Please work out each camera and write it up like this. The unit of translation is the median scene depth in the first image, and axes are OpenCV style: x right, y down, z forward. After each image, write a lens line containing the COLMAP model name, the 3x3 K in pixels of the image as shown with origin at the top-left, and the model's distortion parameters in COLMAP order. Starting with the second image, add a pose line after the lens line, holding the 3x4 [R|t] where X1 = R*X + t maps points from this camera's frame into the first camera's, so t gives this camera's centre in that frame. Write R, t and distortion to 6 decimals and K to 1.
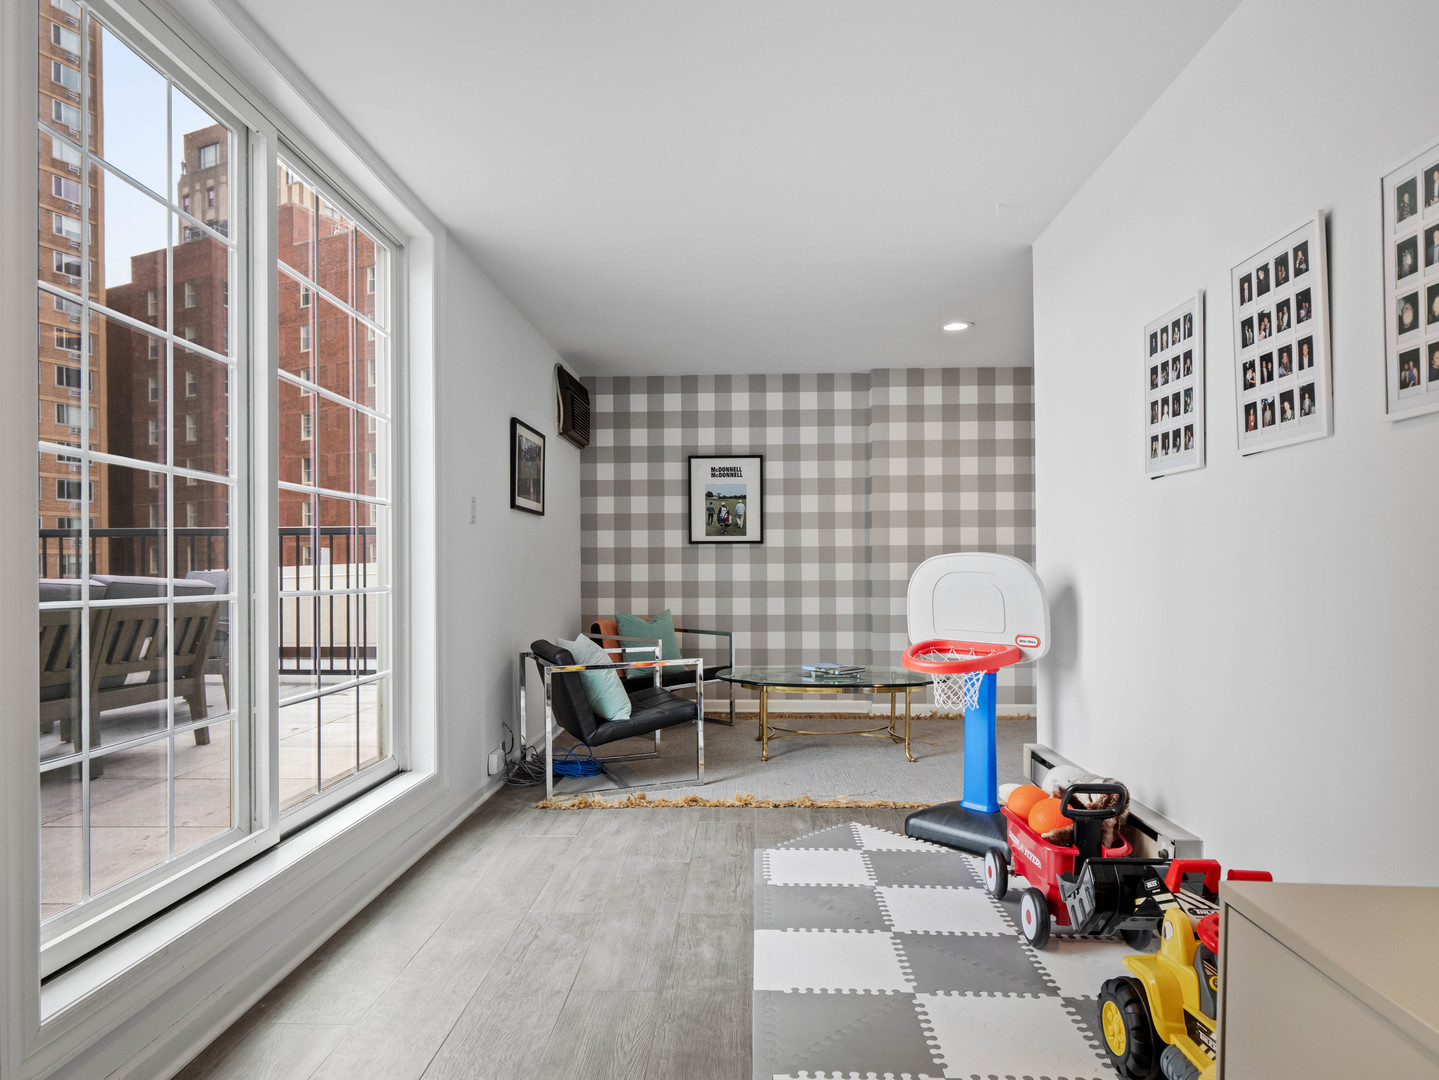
lens RADIAL K [[866.5, 0, 719.5], [0, 866.5, 540.0], [0, 0, 1]] dist [0.001215, -0.002149]
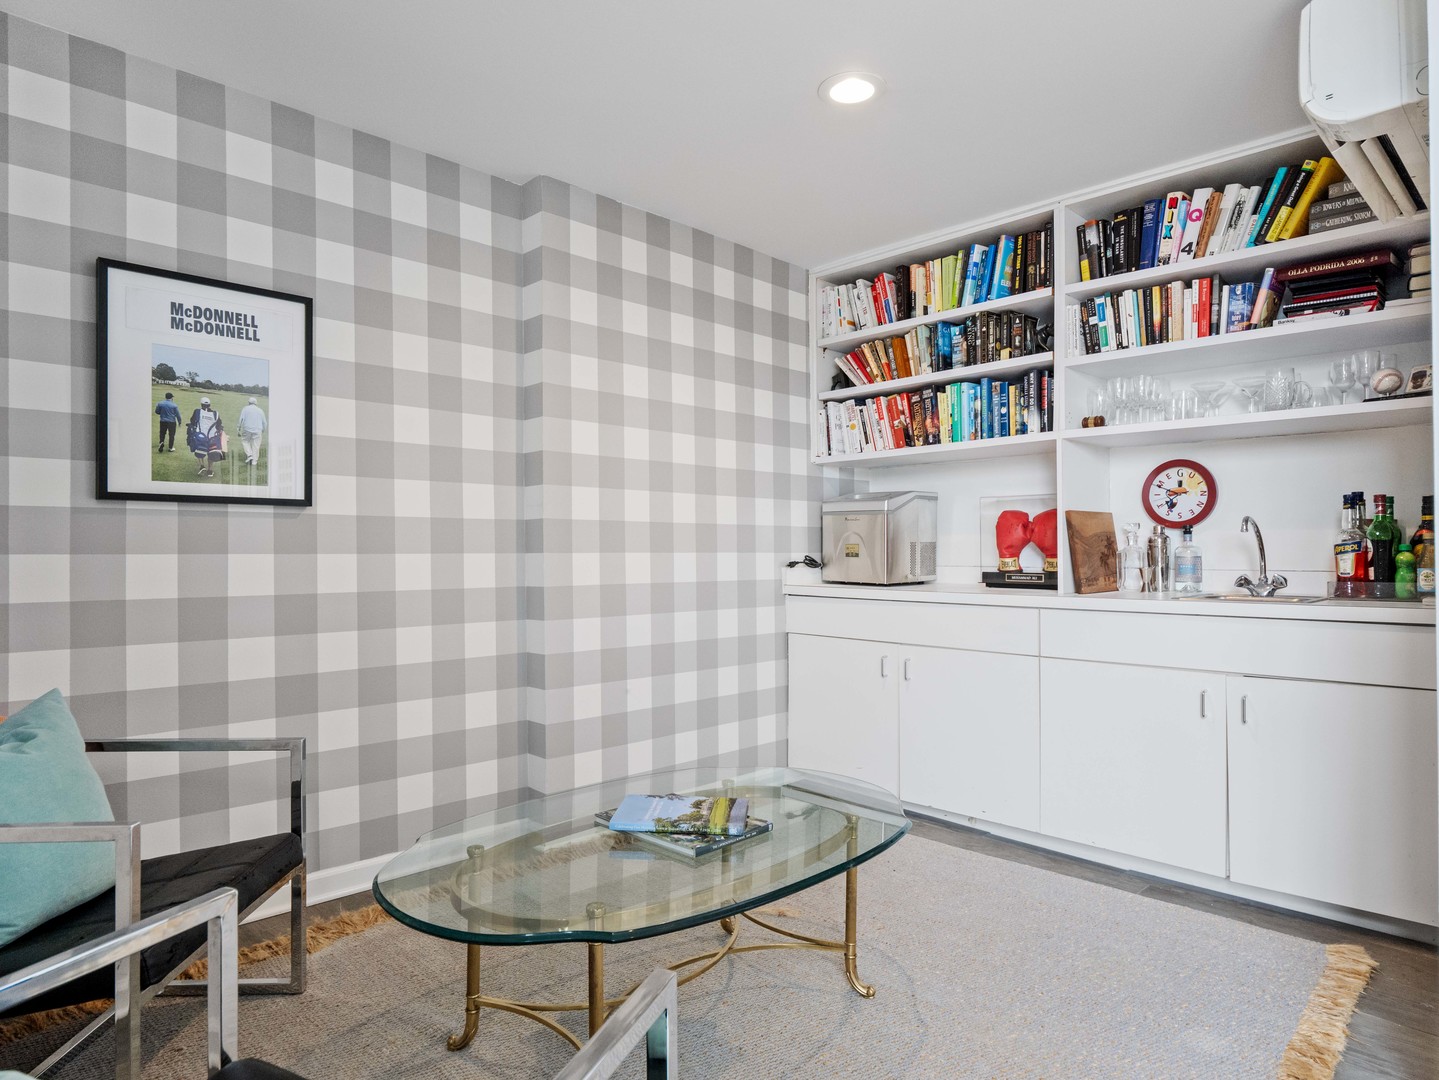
lens RADIAL K [[866.5, 0, 719.5], [0, 866.5, 540.0], [0, 0, 1]] dist [0.001215, -0.002149]
pose [[0.694386, 0.013681, 0.719473, -0.115556], [-0.022359, 0.999747, 0.002568, 0.014920], [-0.719255, -0.017870, 0.694516, 0.557991]]
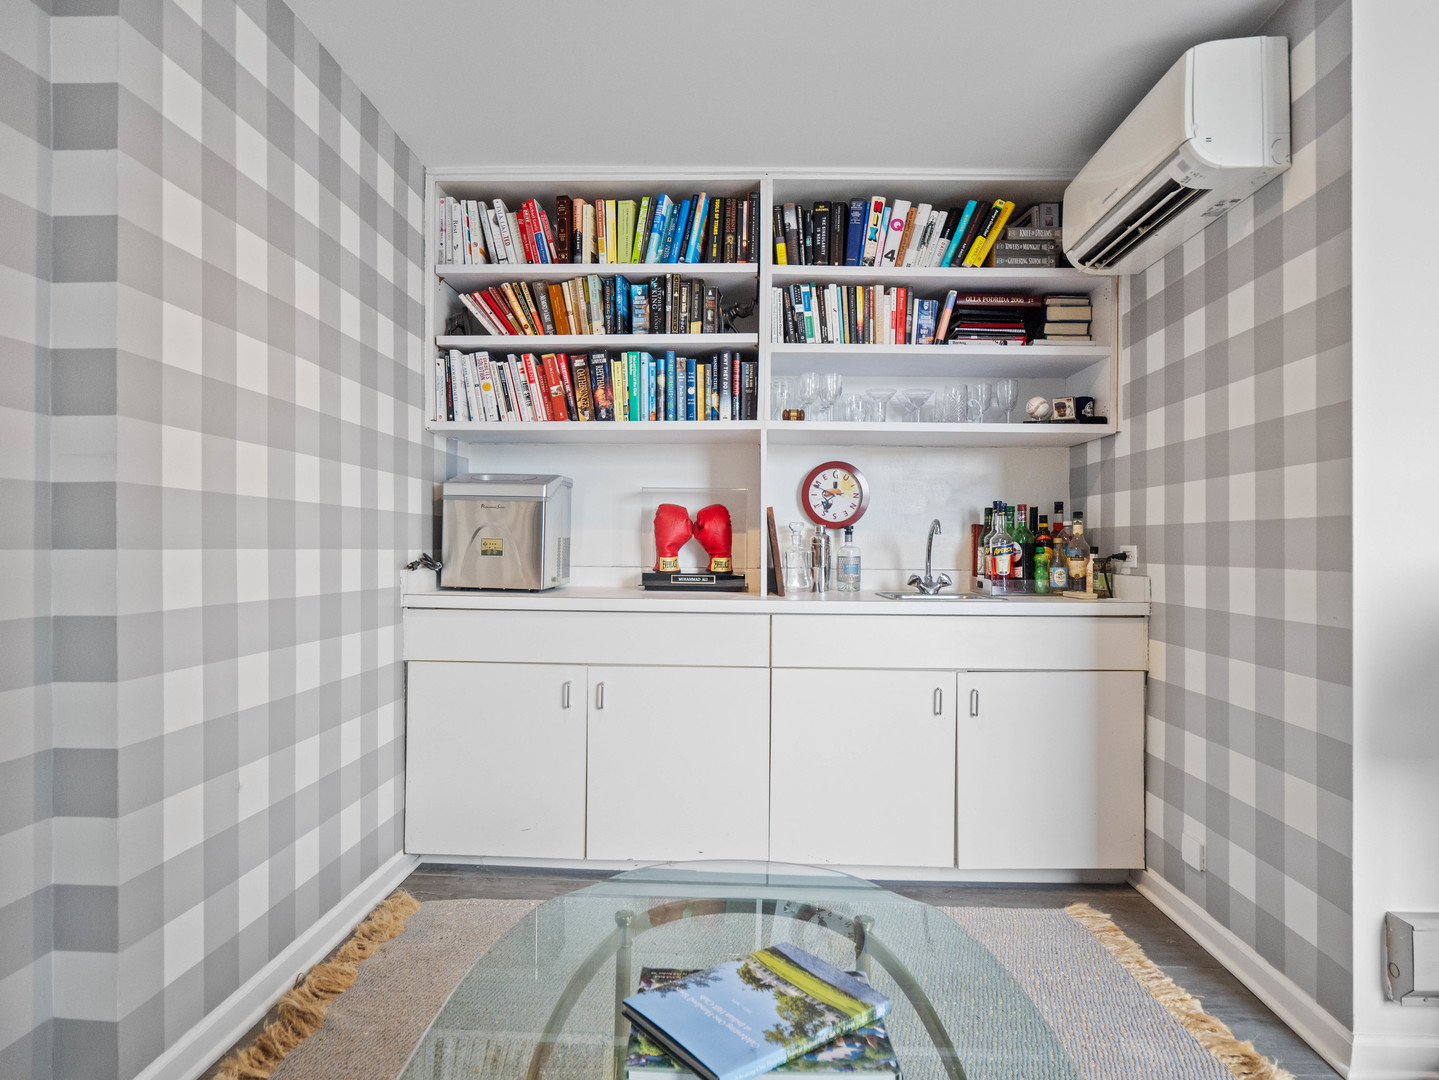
lens RADIAL K [[866.5, 0, 719.5], [0, 866.5, 540.0], [0, 0, 1]] dist [0.001215, -0.002149]
pose [[0.007961, 0.014973, 0.999856, -0.080315], [-0.036456, 0.999228, -0.014673, 0.020546], [-0.999304, -0.036334, 0.008501, 0.795589]]
